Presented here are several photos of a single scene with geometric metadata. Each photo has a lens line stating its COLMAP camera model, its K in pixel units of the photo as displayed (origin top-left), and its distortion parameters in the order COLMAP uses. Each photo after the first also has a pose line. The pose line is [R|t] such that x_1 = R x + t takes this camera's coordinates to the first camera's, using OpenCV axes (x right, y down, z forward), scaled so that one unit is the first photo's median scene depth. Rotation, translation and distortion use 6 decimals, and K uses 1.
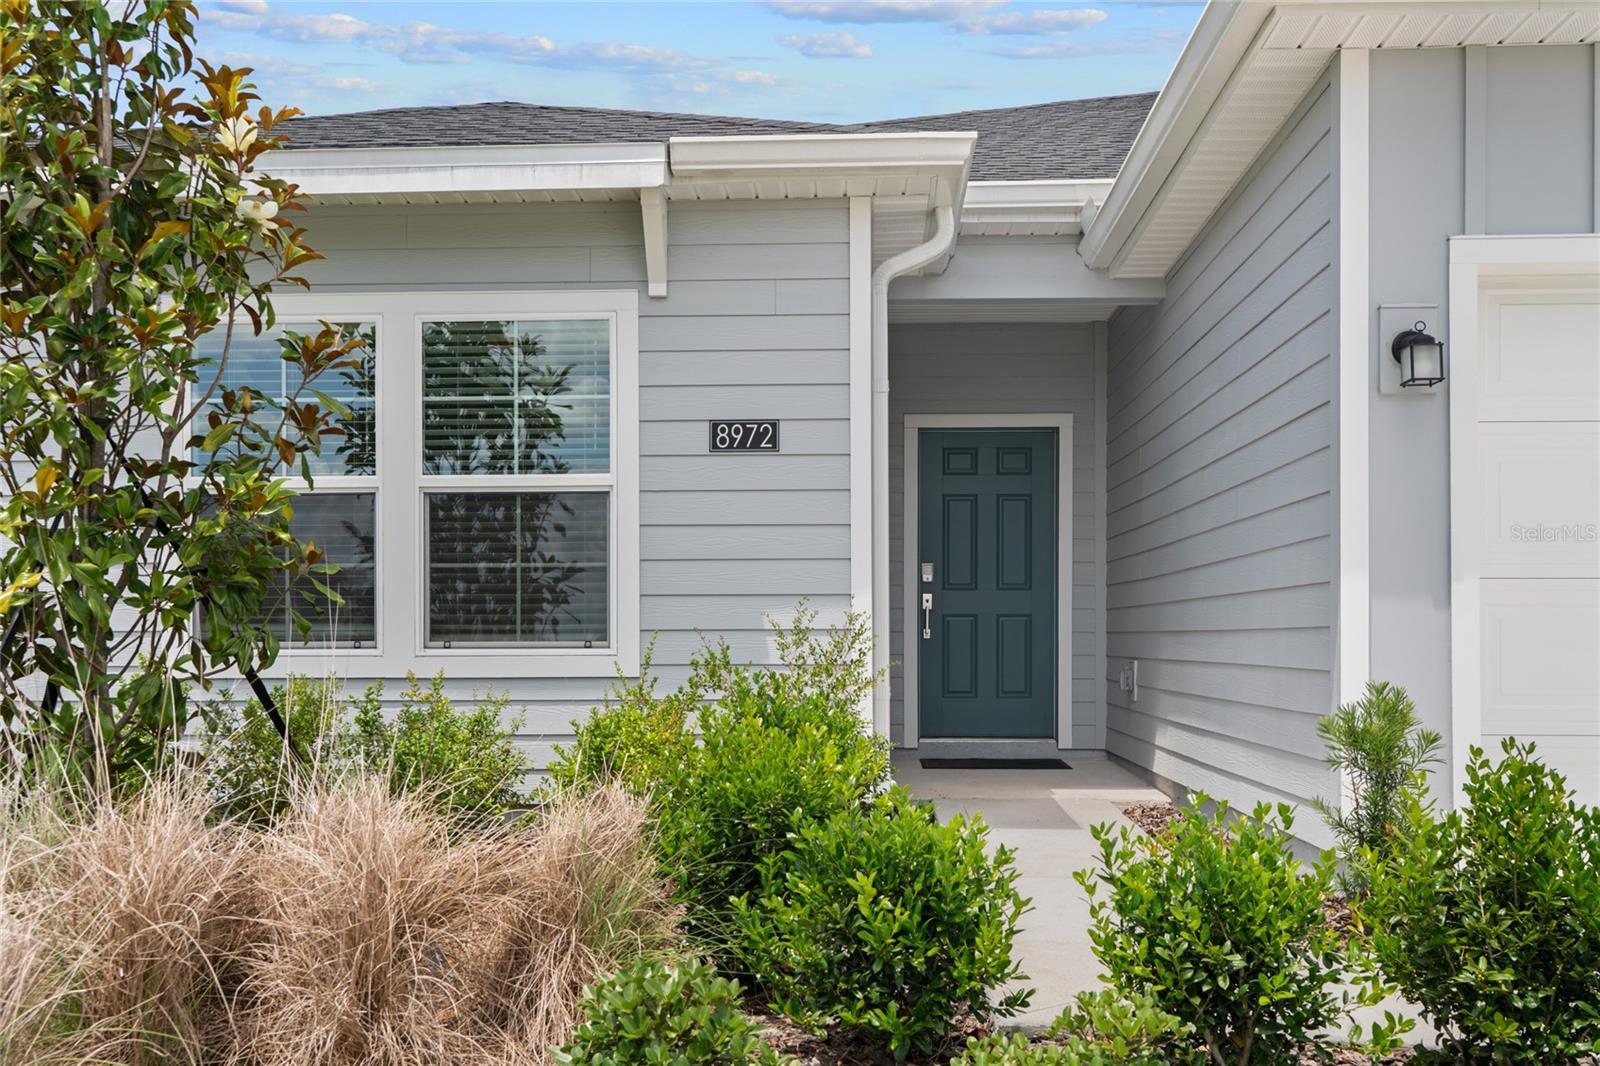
lens RADIAL K [[1610.3, 0, 818.8], [0, 1610.3, 676.7], [0, 0, 1]] dist [0.024086, 0.000000]
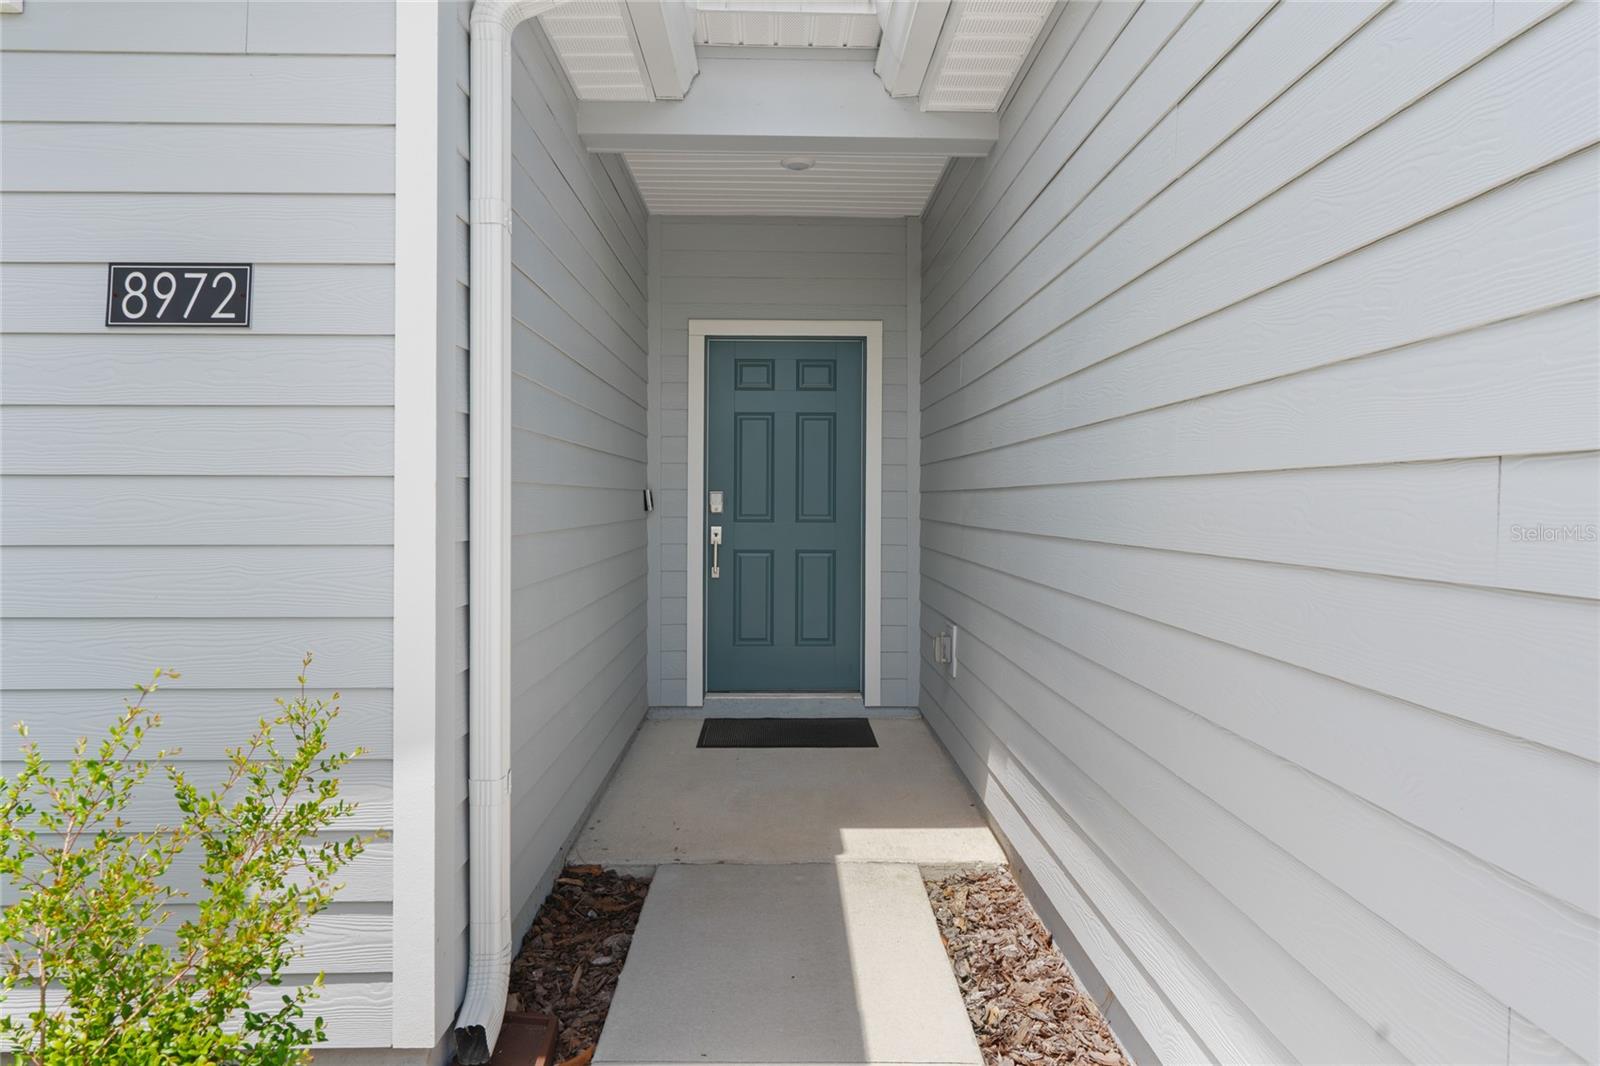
lens RADIAL K [[1041.3, 0, 793.6], [0, 1041.3, 528.6], [0, 0, 1]] dist [-0.000388, 0.000516]
pose [[0.998863, 0.001941, 0.047635, 0.102727], [-0.002002, 0.999997, 0.001244, -0.063635], [-0.047632, -0.001338, 0.998864, 0.543190]]
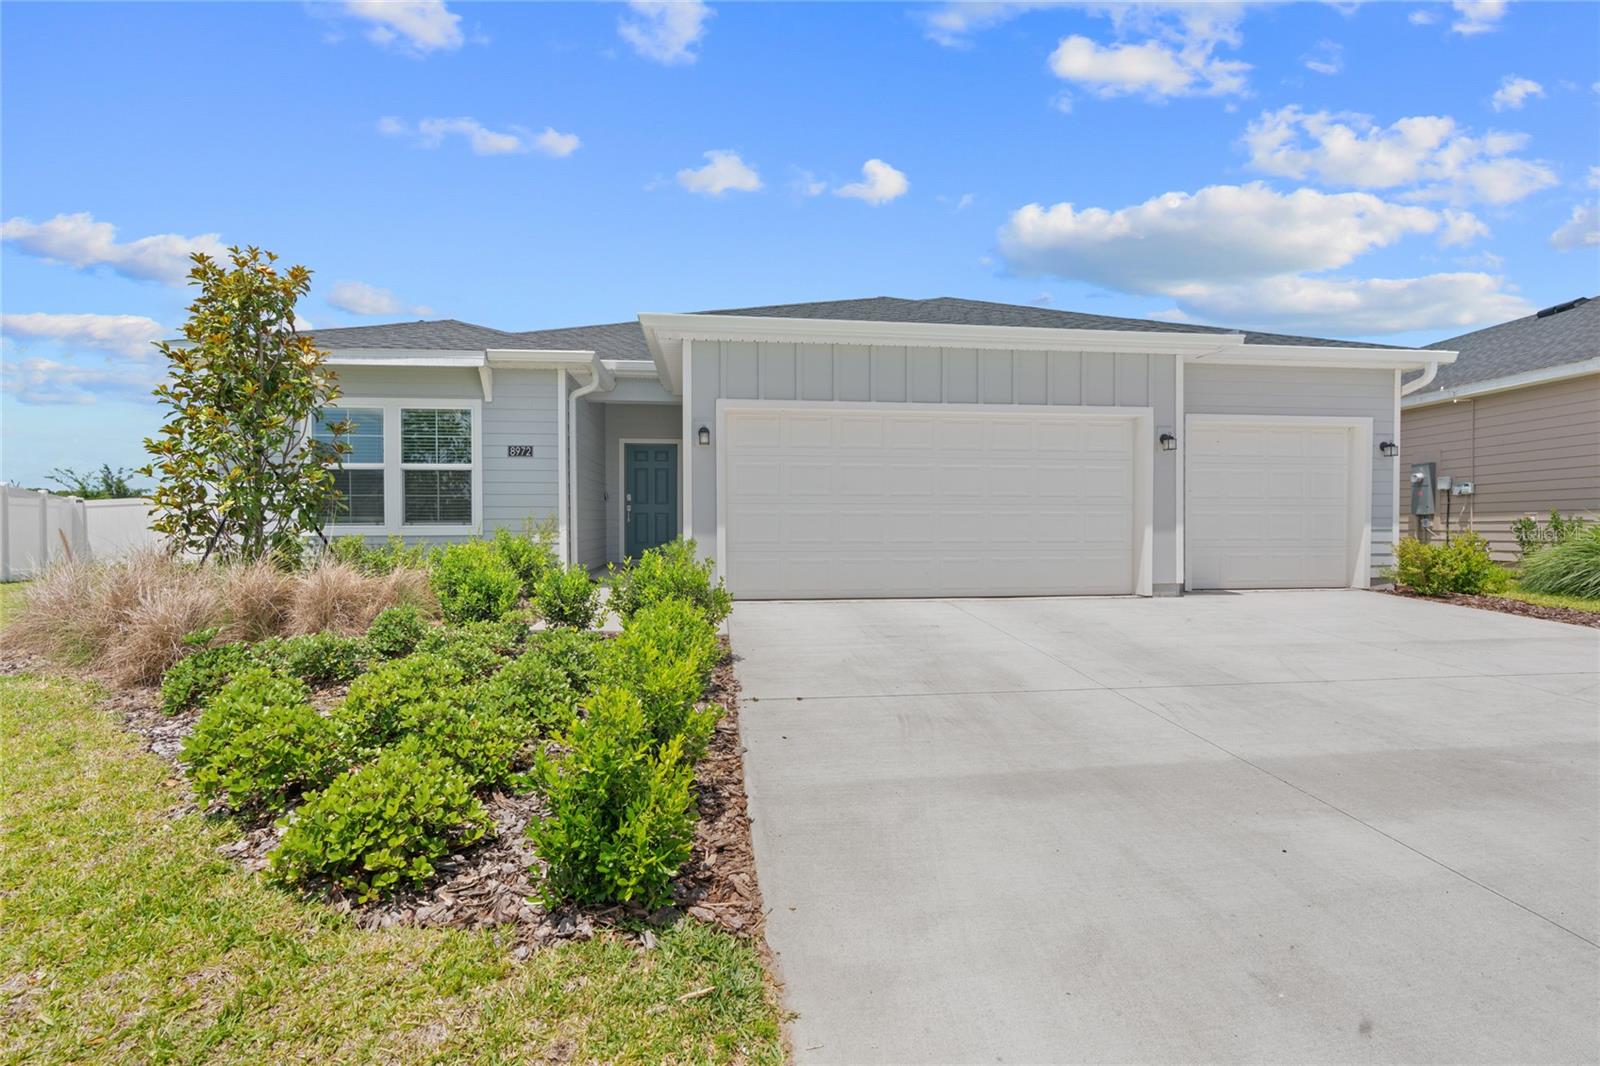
lens RADIAL K [[723.6, 0, 803.0], [0, 723.6, 549.5], [0, 0, 1]] dist [-0.002988, 0.000392]
pose [[0.987102, -0.007489, 0.159919, 0.199990], [0.005414, 0.999895, 0.013406, 0.009411], [-0.160003, -0.012367, 0.987039, -0.295054]]
